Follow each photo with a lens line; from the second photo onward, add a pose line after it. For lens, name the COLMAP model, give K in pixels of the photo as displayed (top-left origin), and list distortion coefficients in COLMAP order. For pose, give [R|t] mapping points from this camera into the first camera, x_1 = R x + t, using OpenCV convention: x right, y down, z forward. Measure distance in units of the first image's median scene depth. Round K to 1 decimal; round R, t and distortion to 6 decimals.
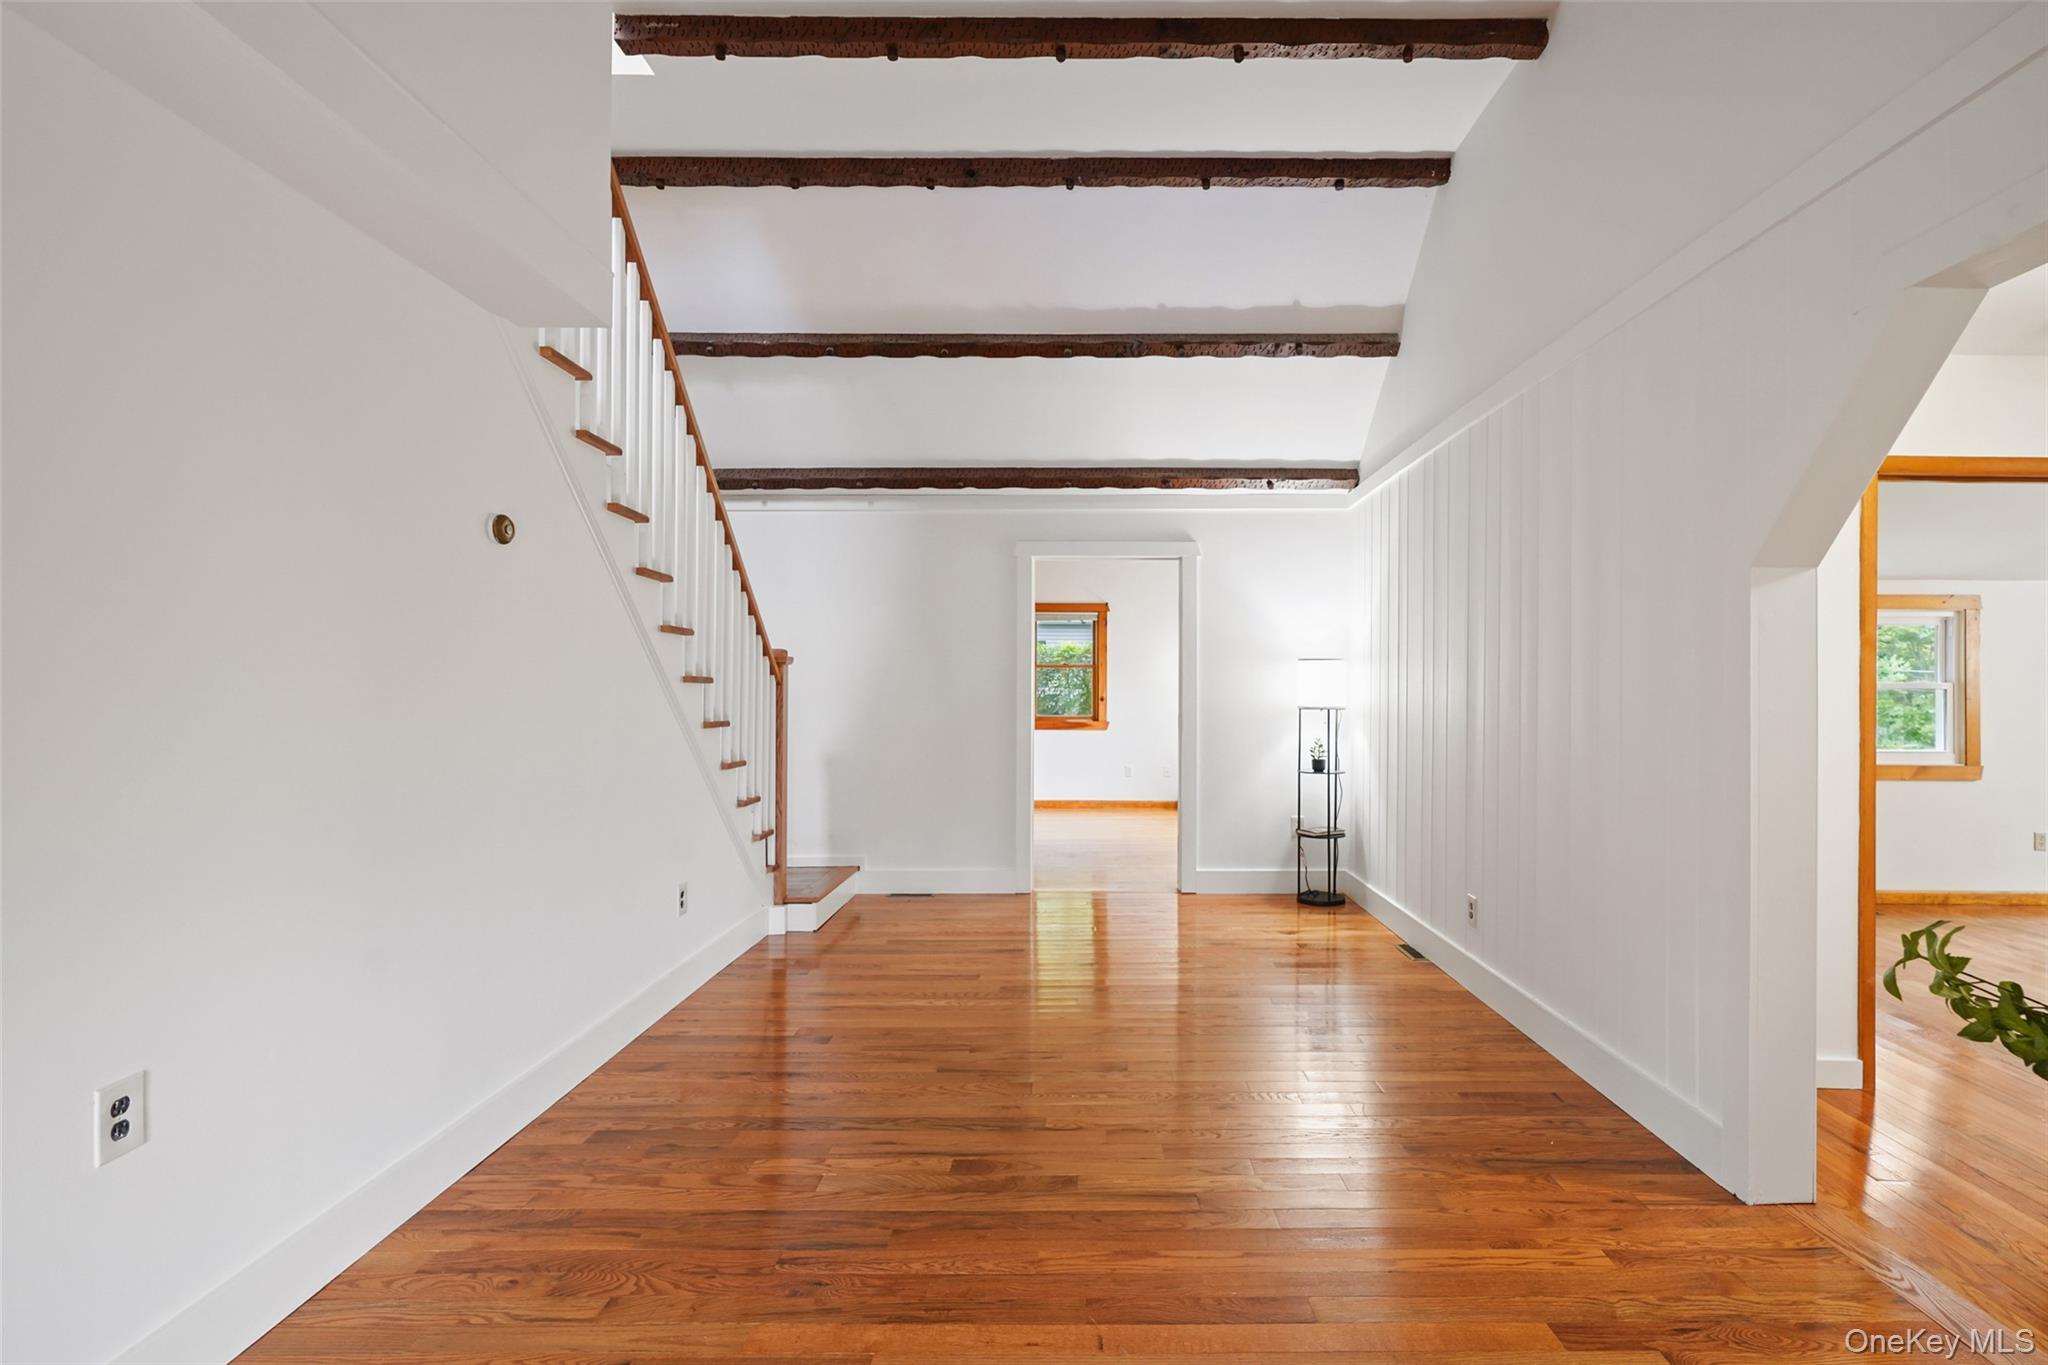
lens RADIAL K [[970.1, 0, 1088.1], [0, 970.1, 681.9], [0, 0, 1]] dist [-0.003284, 0.001084]
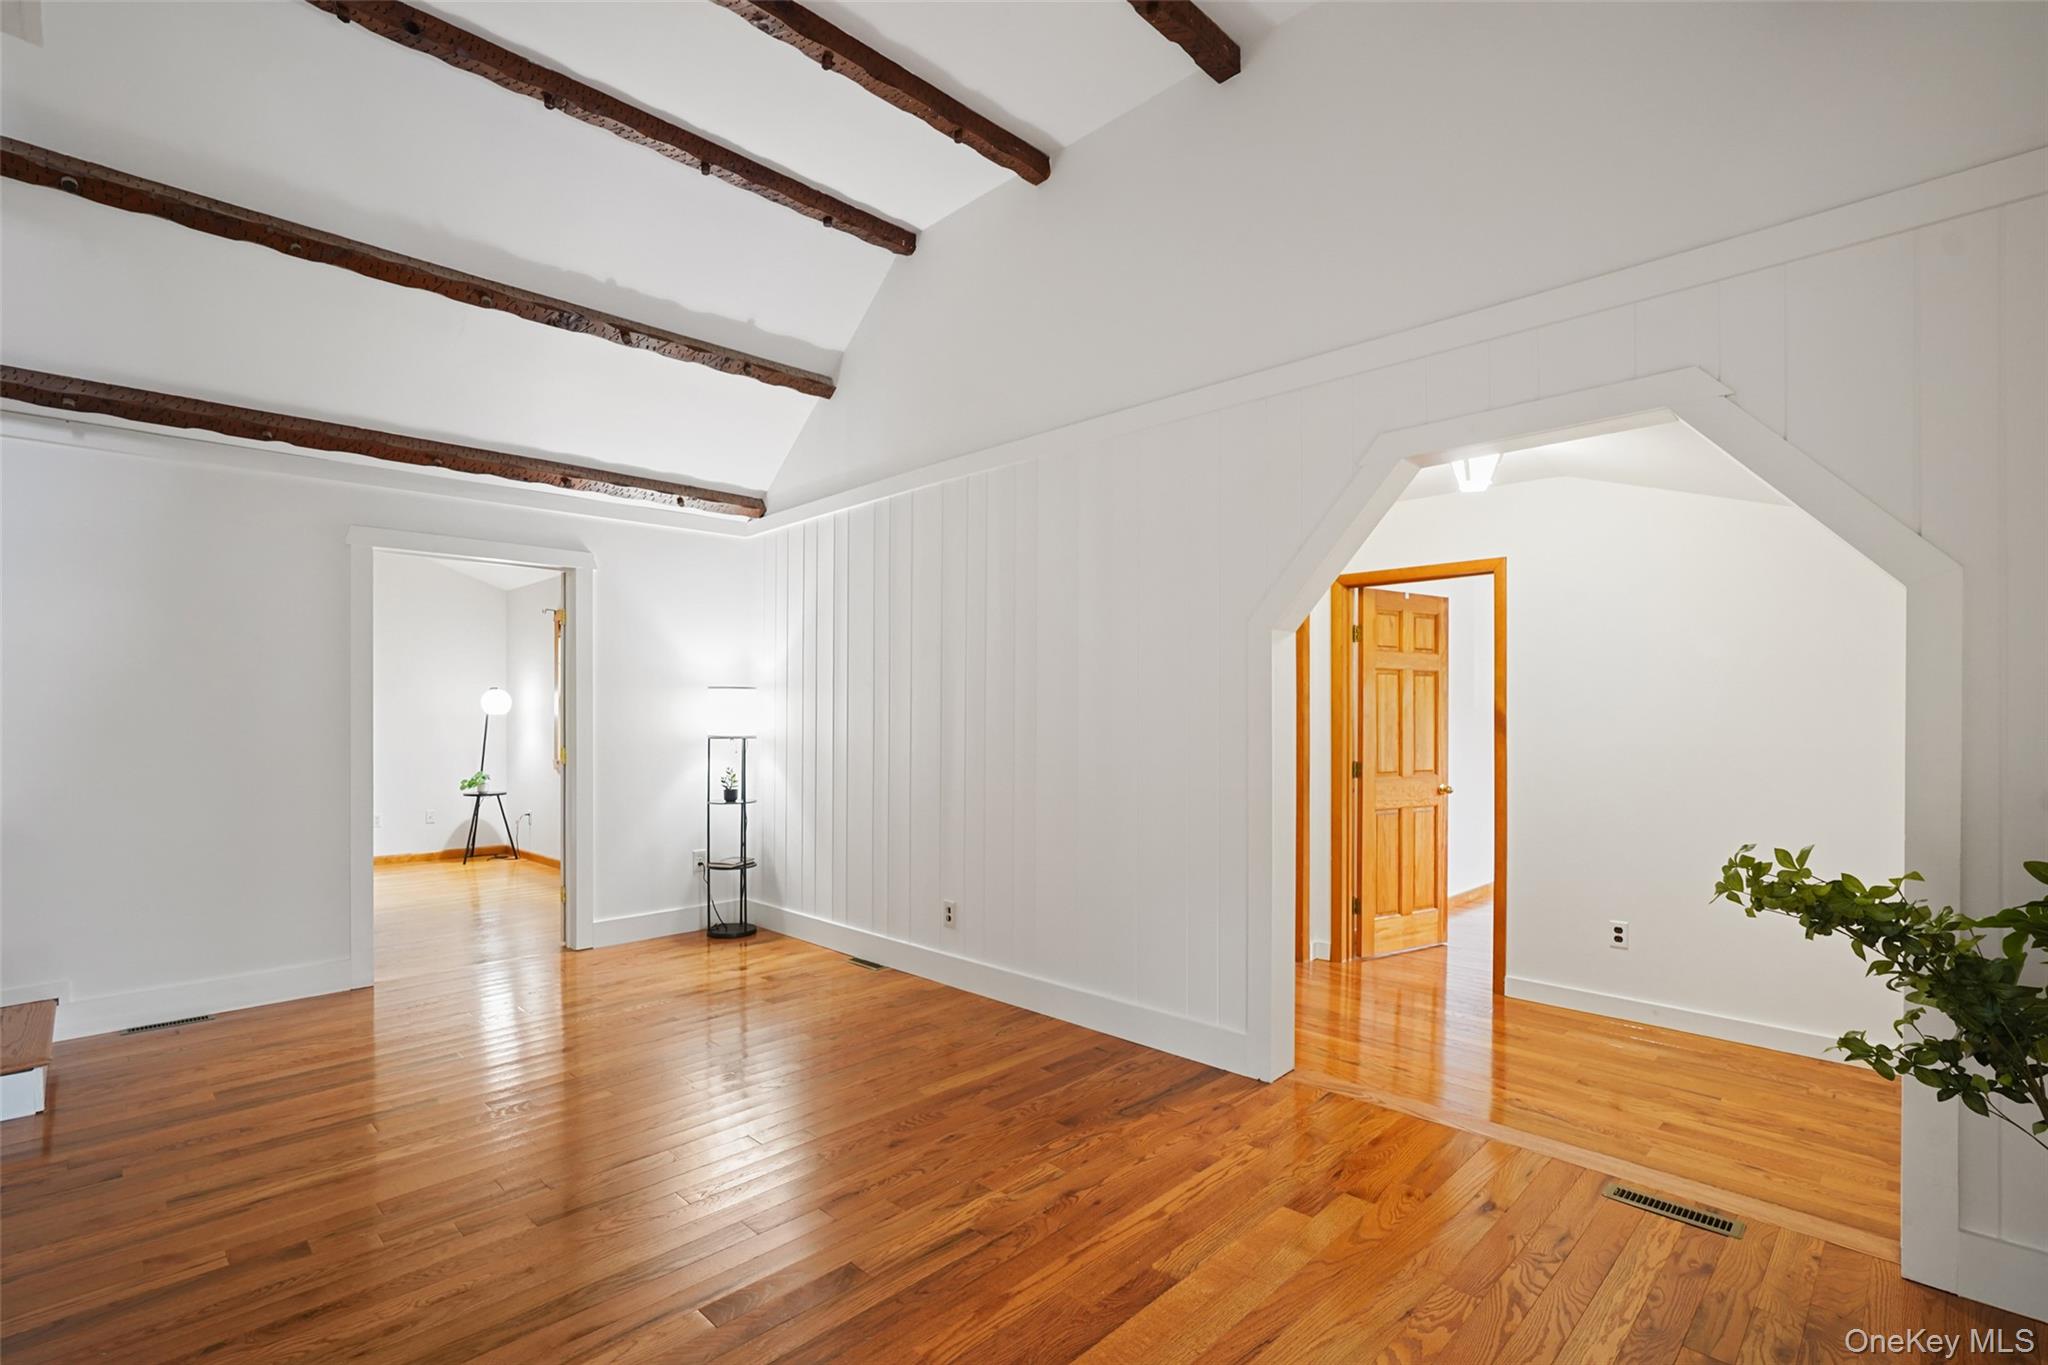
lens RADIAL K [[940.6, 0, 1011.5], [0, 940.6, 714.2], [0, 0, 1]] dist [-0.003572, 0.001279]
pose [[0.714420, -0.003828, 0.699707, -0.260878], [0.000834, 0.999989, 0.004620, -0.000748], [-0.699717, -0.002717, 0.714415, 0.141312]]
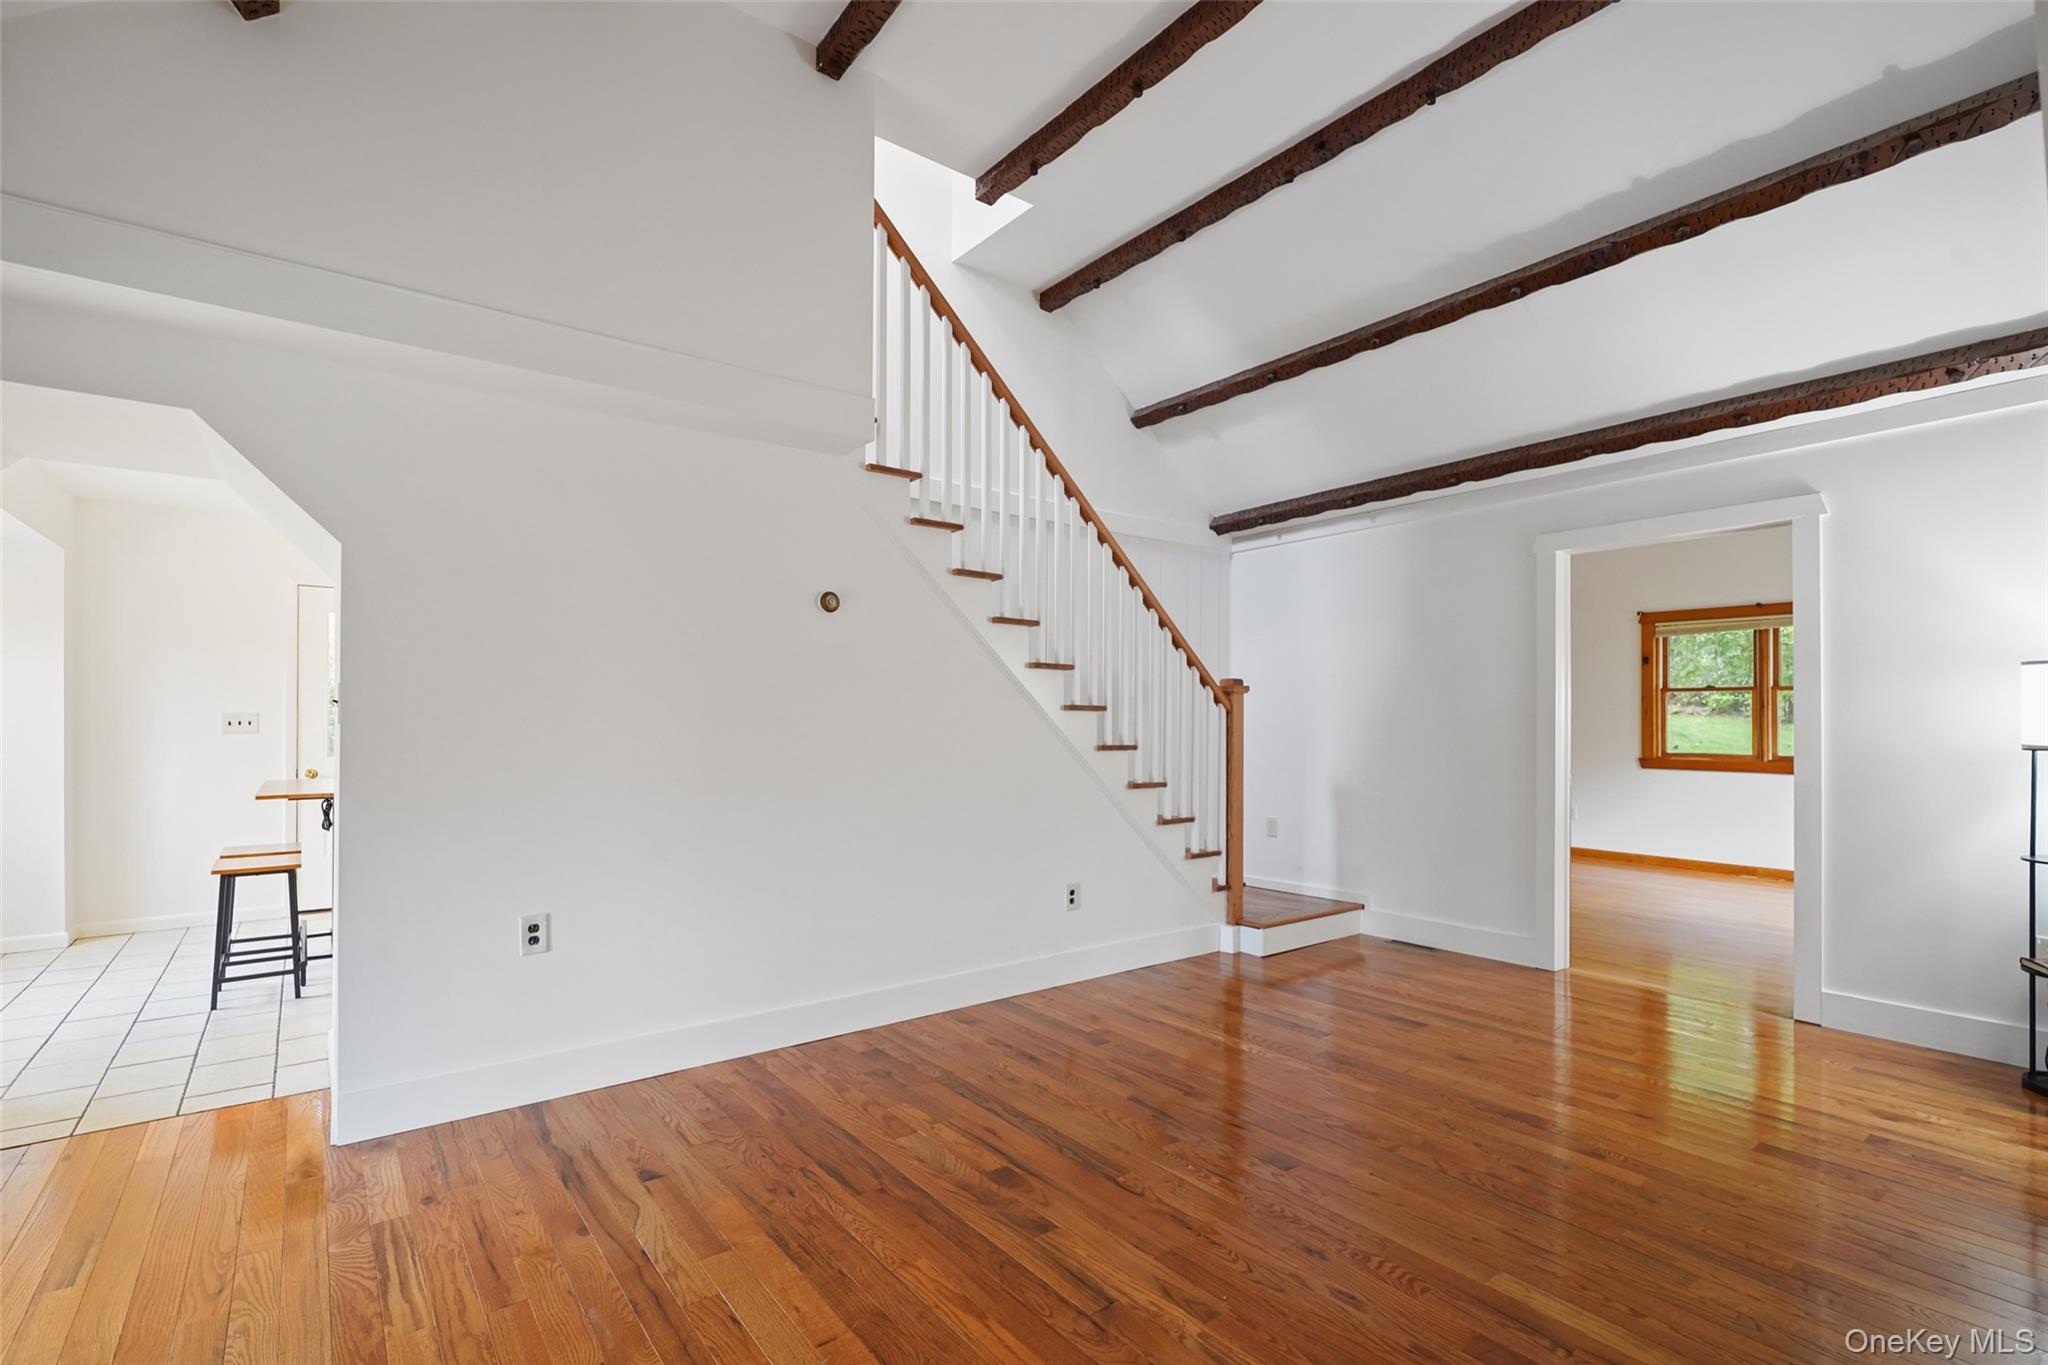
lens RADIAL K [[940.6, 0, 1011.5], [0, 940.6, 714.2], [0, 0, 1]] dist [-0.003572, 0.001279]
pose [[0.594510, -0.005402, -0.804070, 0.357391], [0.004409, 0.999984, -0.003458, 0.006619], [0.804076, -0.001489, 0.594524, 0.214640]]
